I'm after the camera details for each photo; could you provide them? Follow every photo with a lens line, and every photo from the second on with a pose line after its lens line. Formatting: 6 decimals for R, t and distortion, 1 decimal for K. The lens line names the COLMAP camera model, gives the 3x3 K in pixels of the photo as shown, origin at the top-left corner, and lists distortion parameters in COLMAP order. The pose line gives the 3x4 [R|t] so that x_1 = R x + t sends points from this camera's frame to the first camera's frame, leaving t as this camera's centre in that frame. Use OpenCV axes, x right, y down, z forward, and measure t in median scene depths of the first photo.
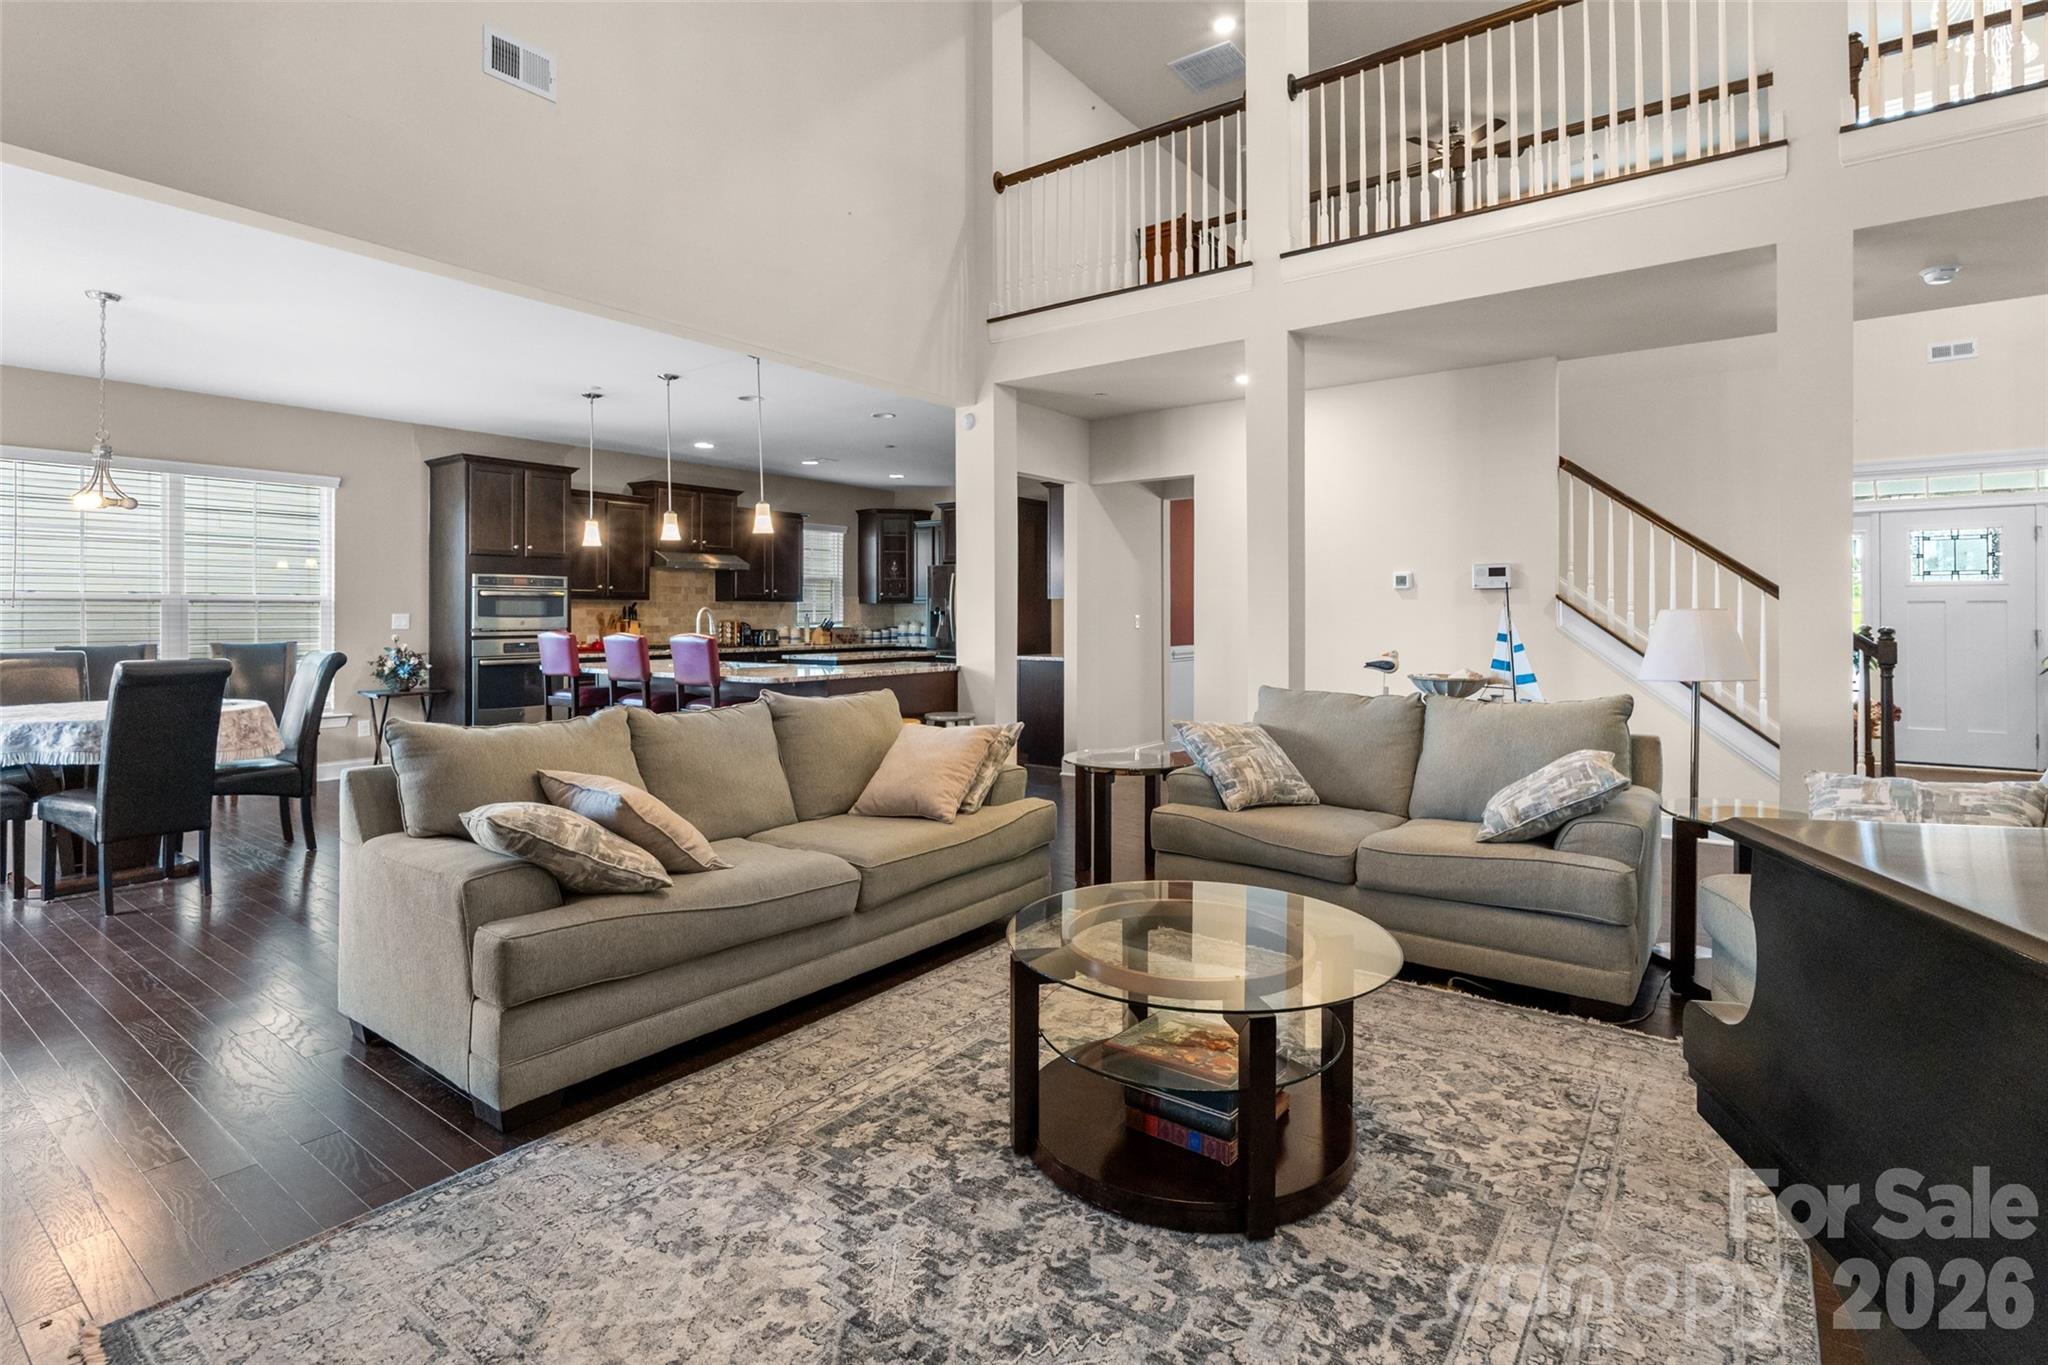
lens RADIAL K [[971.5, 0, 1026.9], [0, 971.5, 604.9], [0, 0, 1]] dist [-0.008753, 0.000690]
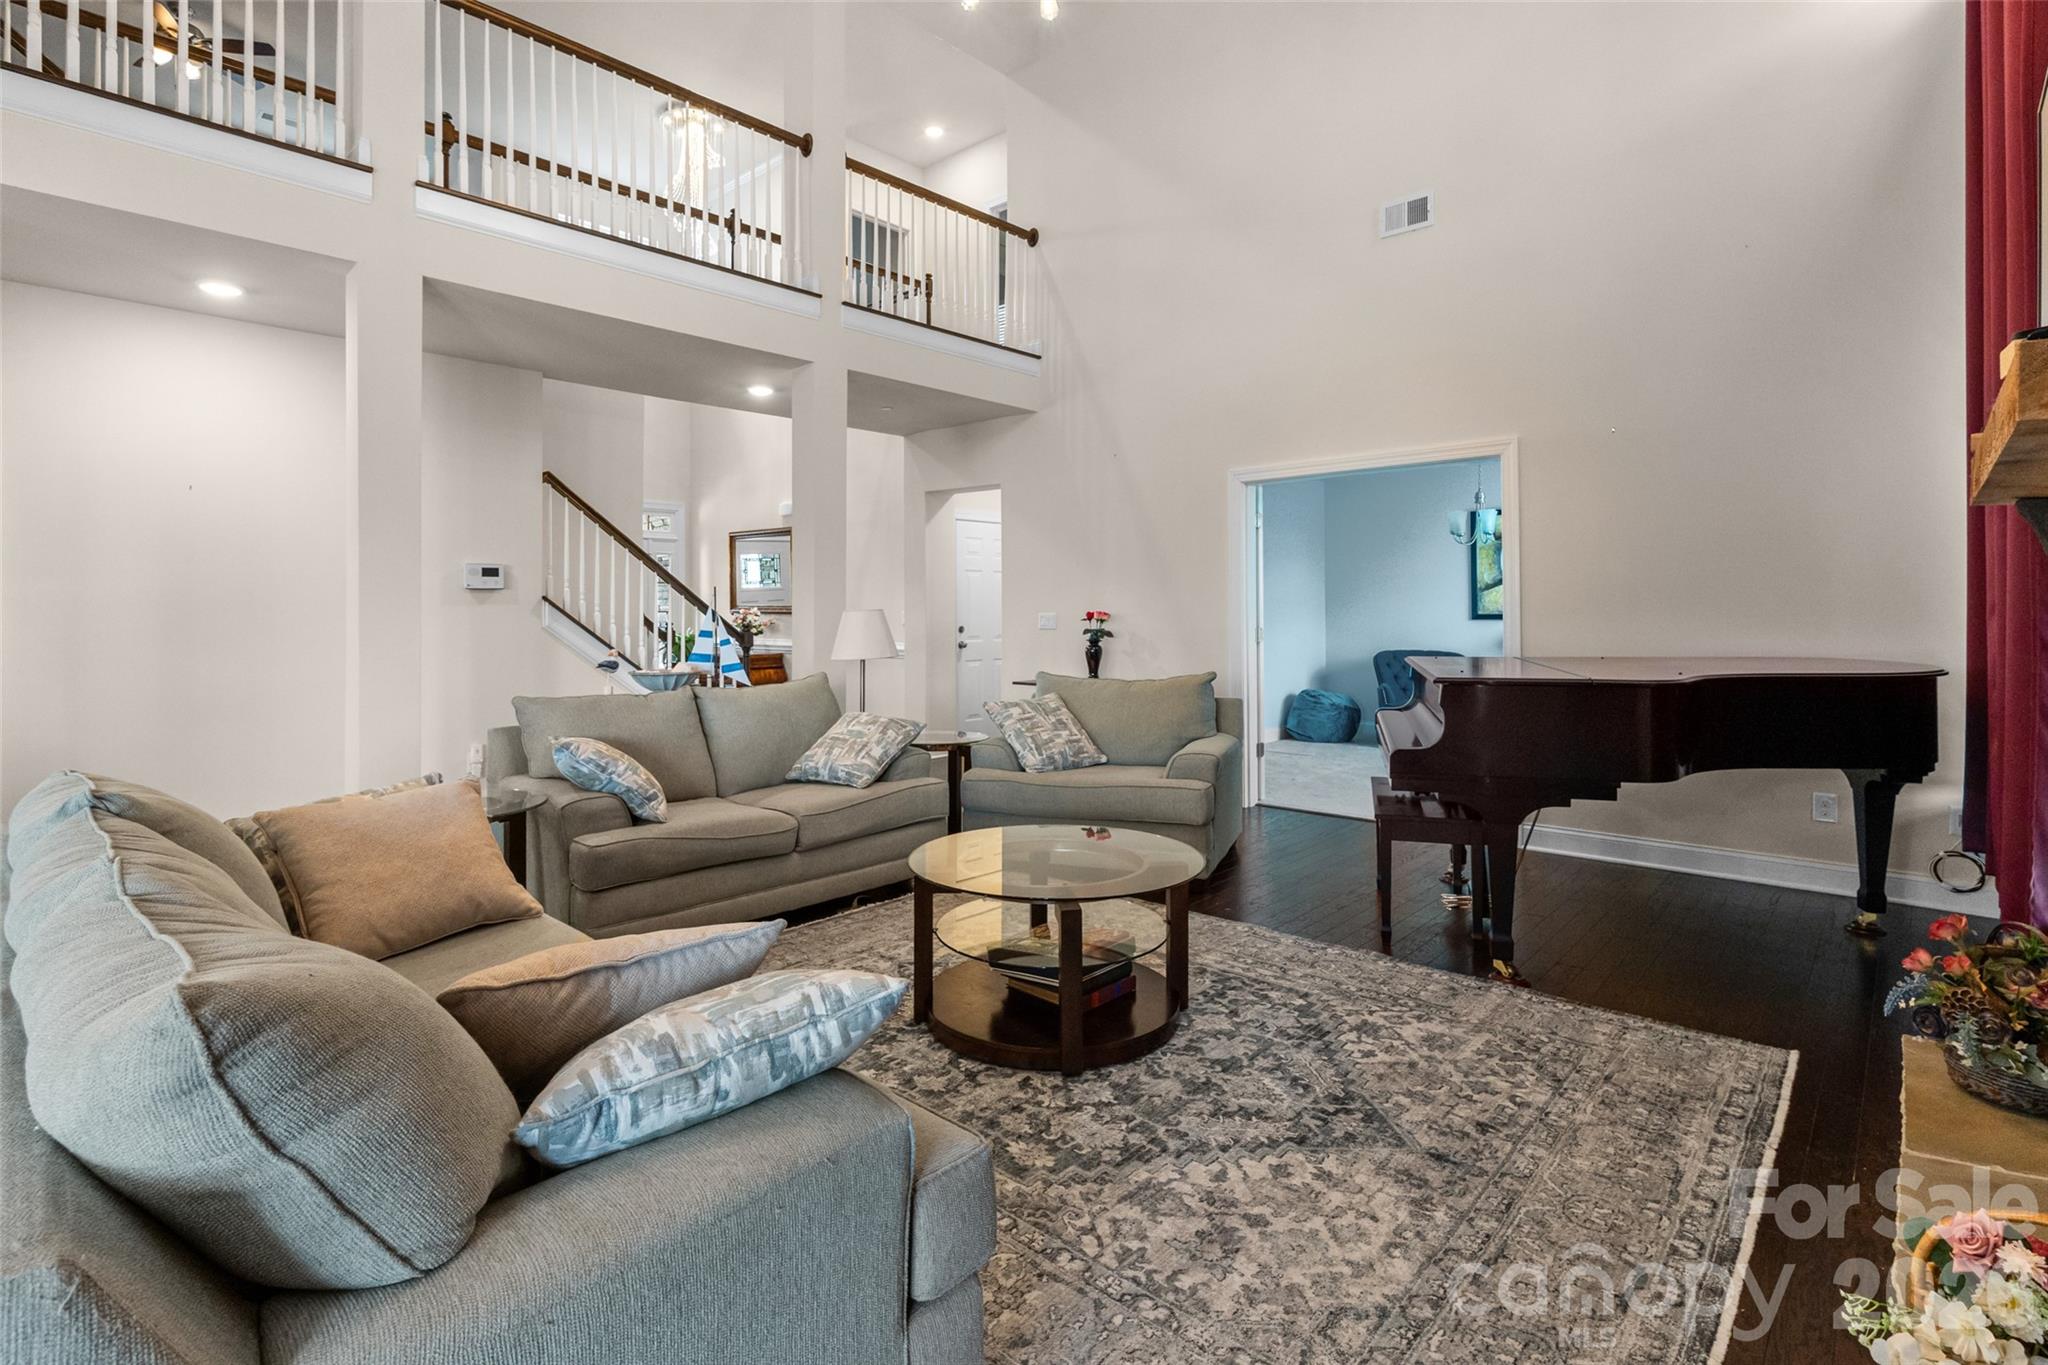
lens RADIAL K [[971.5, 0, 1008.2], [0, 971.5, 613.2], [0, 0, 1]] dist [-0.008753, 0.000690]
pose [[0.121311, -0.004961, 0.992602, -1.276571], [-0.005412, 0.999969, 0.005659, -0.000870], [-0.992600, -0.006058, 0.121281, 1.016708]]
